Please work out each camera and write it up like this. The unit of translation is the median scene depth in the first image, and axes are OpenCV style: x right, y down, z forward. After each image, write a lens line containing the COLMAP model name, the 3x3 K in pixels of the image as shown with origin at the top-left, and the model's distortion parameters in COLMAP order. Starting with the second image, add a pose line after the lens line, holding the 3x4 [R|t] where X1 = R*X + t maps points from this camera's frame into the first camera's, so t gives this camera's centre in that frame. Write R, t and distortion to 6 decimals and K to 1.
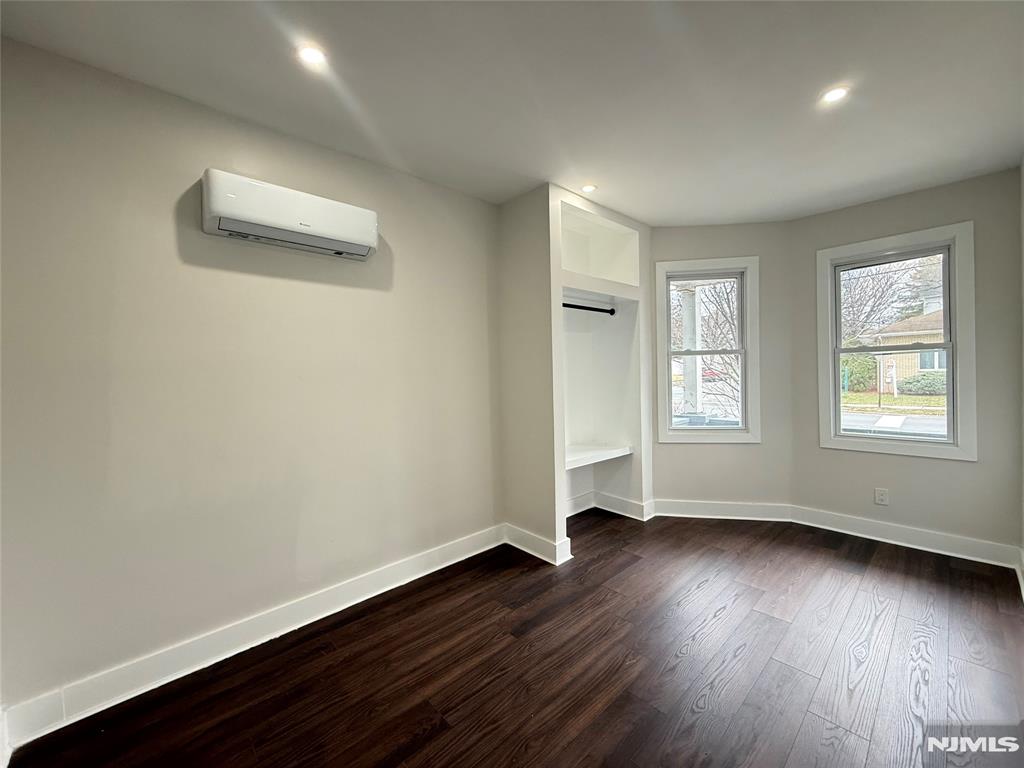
lens RADIAL K [[406.6, 0, 510.0], [0, 406.6, 383.3], [0, 0, 1]] dist [-0.002056, 0.000546]
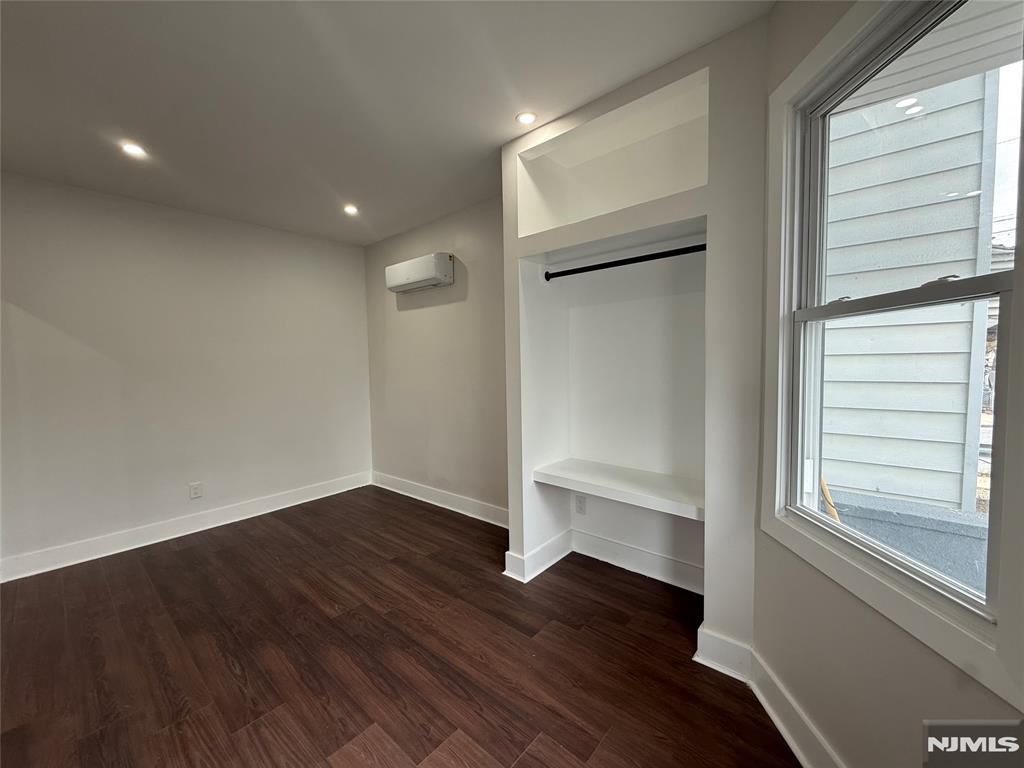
lens RADIAL K [[406.6, 0, 510.0], [0, 406.6, 383.3], [0, 0, 1]] dist [-0.002056, 0.000546]
pose [[0.103390, 0.064502, -0.992547, 0.985243], [-0.013500, 0.997894, 0.063443, -0.036976], [0.994549, 0.006840, 0.104043, 0.905896]]
